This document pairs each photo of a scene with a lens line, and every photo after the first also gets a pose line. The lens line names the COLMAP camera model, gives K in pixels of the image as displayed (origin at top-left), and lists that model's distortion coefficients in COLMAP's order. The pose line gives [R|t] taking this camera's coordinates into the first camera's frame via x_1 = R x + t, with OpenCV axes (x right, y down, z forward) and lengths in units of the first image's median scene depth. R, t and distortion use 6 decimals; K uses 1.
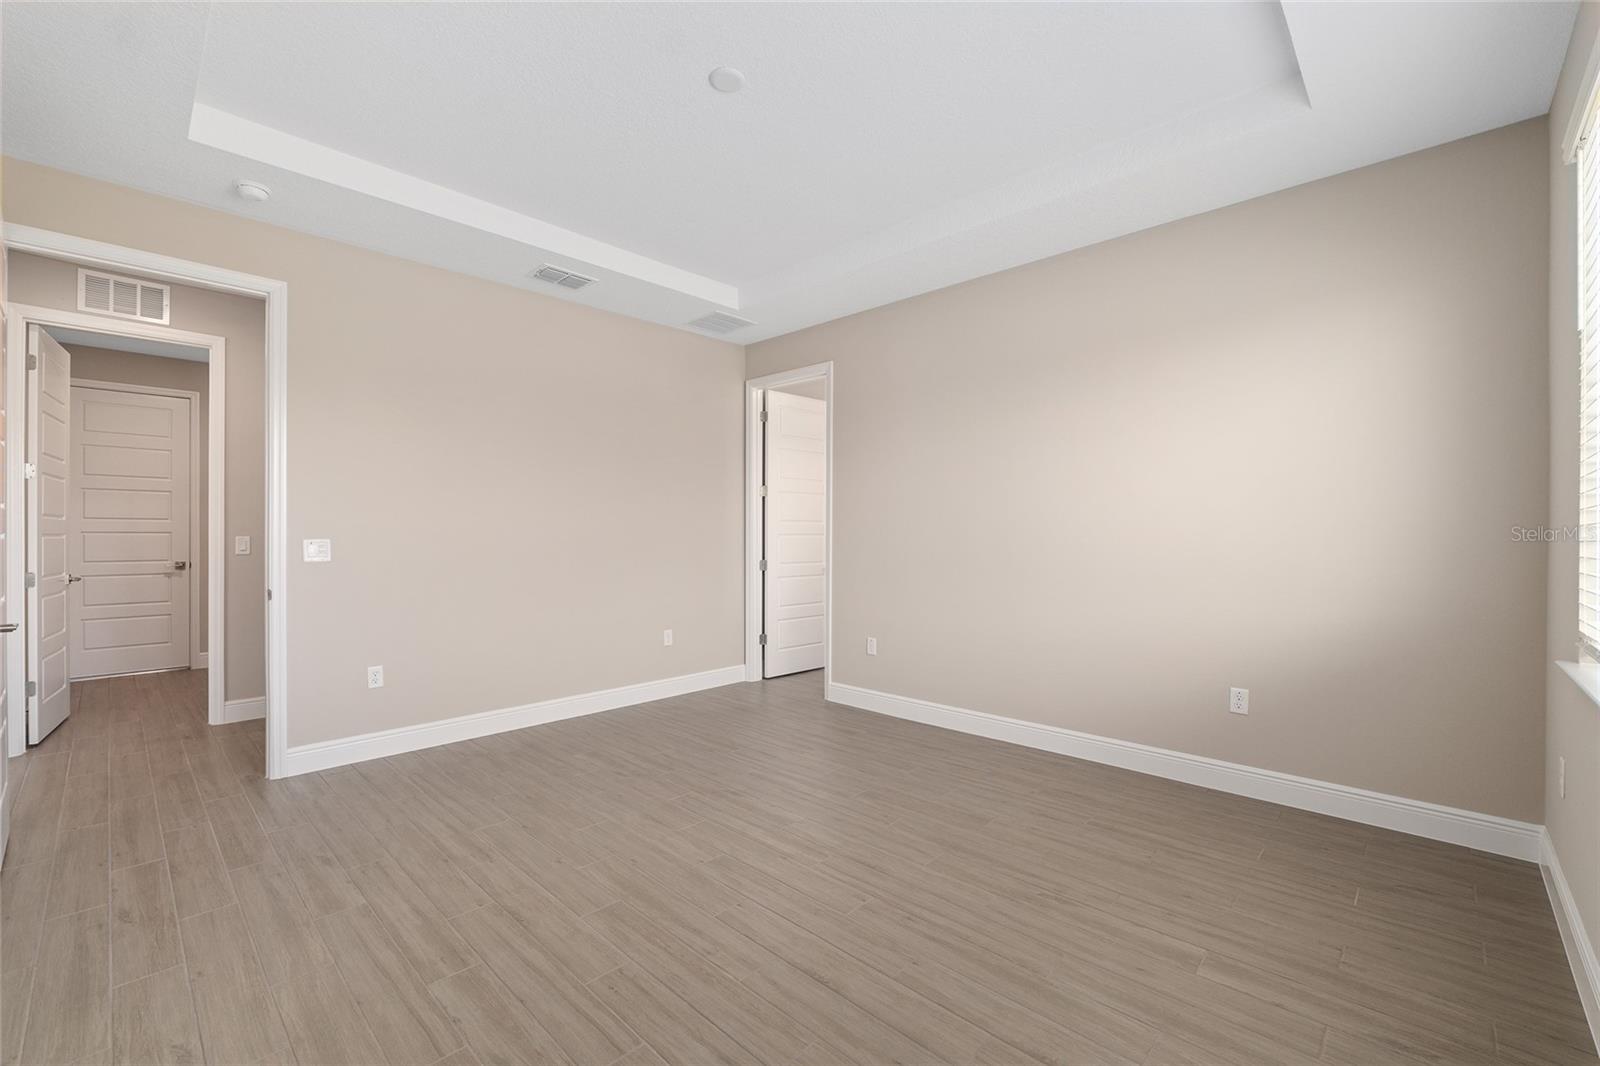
lens RADIAL K [[663.2, 0, 800.0], [0, 663.2, 533.0], [0, 0, 1]] dist [-0.013123, -0.000341]
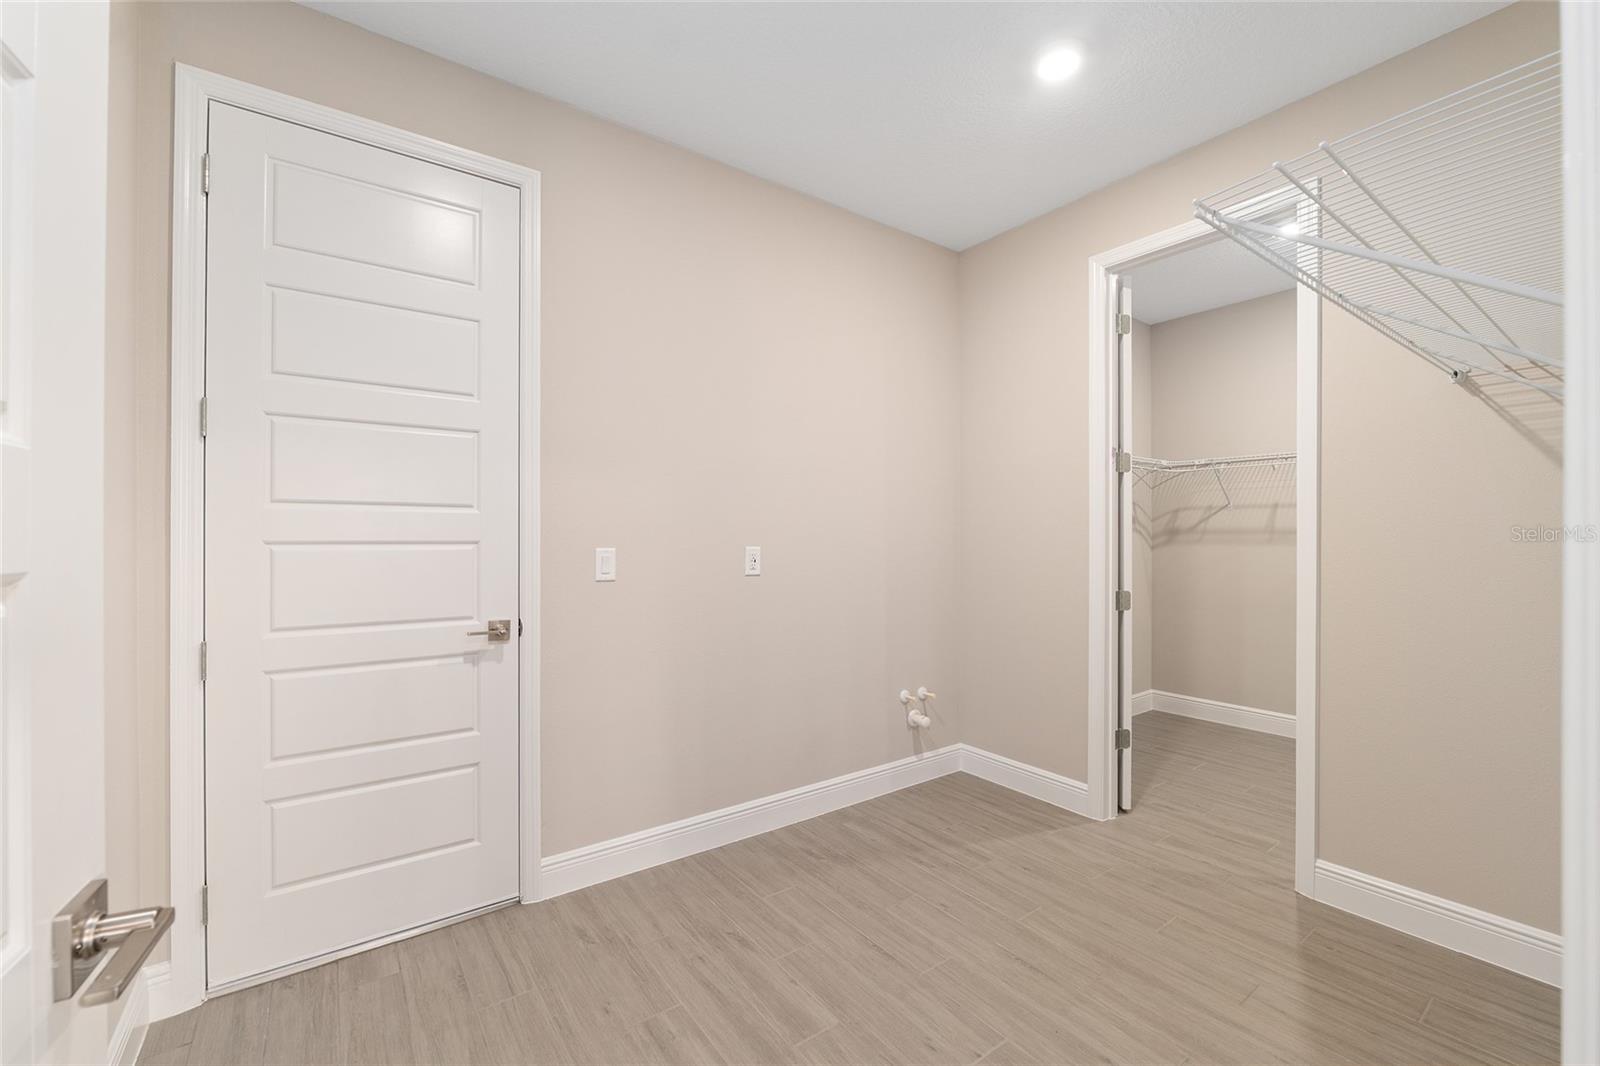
lens RADIAL K [[663.2, 0, 800.0], [0, 663.2, 533.0], [0, 0, 1]] dist [-0.013123, -0.000341]
pose [[0.984875, 0.003032, -0.173242, -0.305052], [-0.002678, 0.999994, 0.002280, -0.002926], [0.173248, -0.001781, 0.984877, 0.282667]]
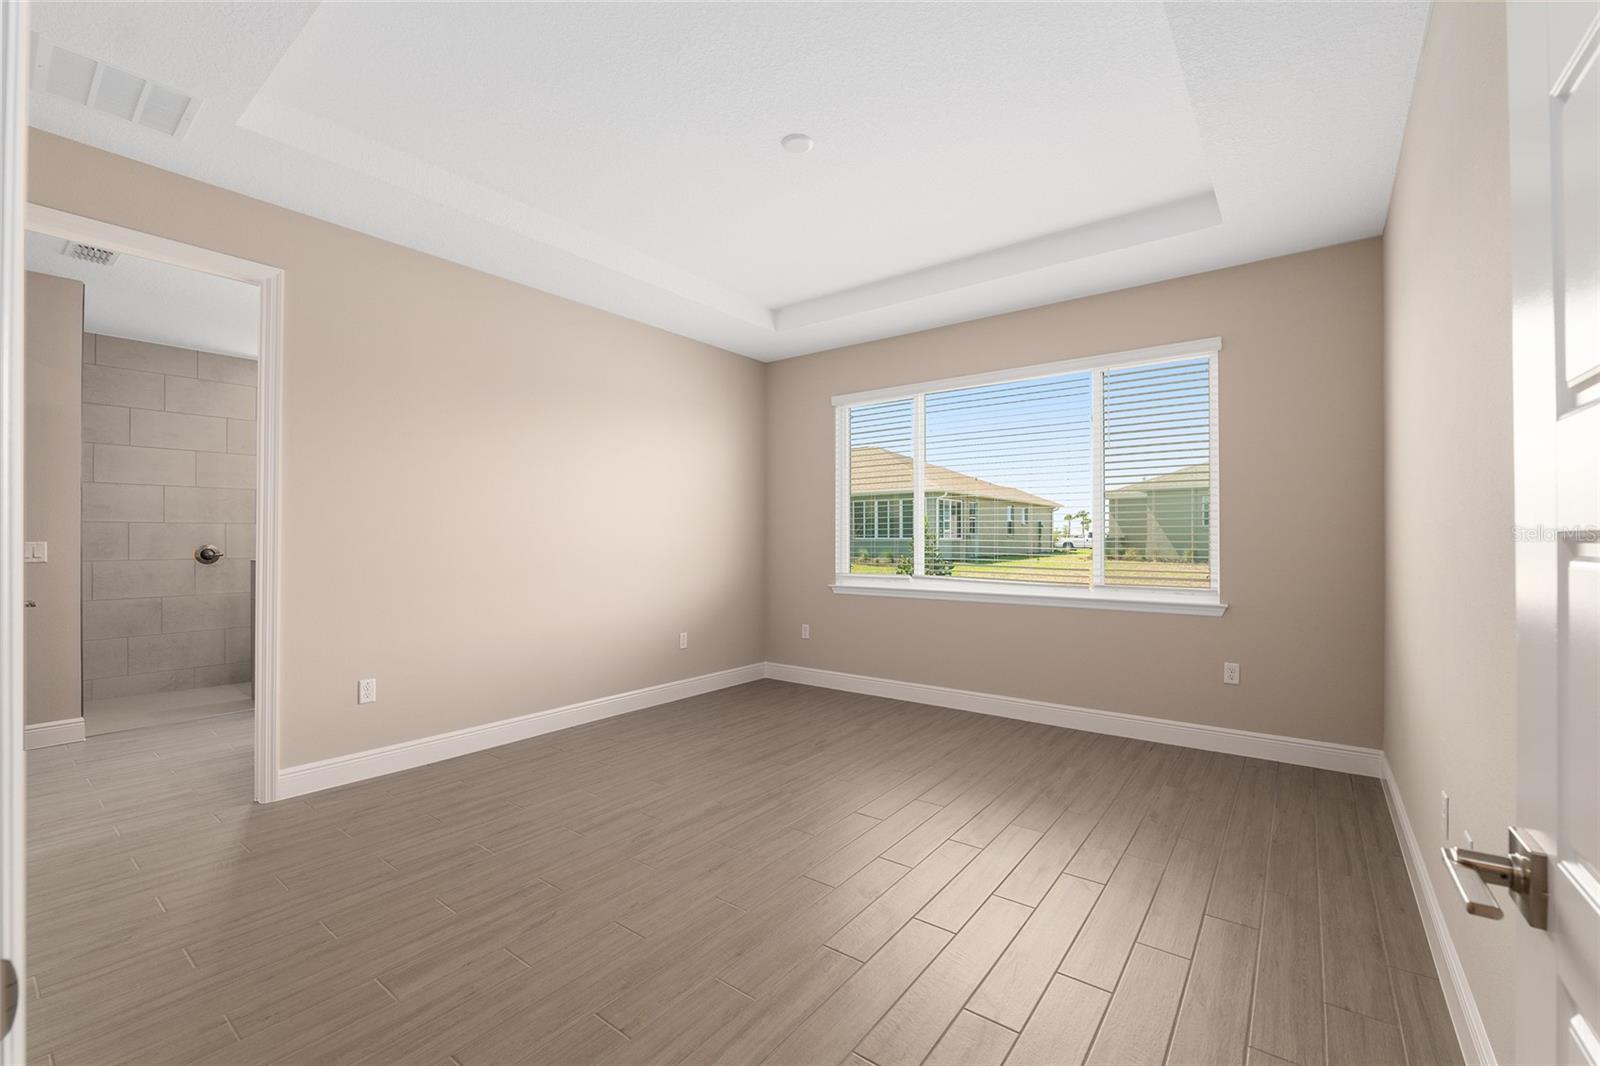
lens RADIAL K [[663.2, 0, 800.0], [0, 663.2, 533.0], [0, 0, 1]] dist [-0.013123, -0.000341]
pose [[-0.113285, 0.006694, 0.993540, -1.013584], [-0.005434, 0.999958, -0.007357, -0.002462], [-0.993548, -0.006232, -0.113244, 0.909767]]
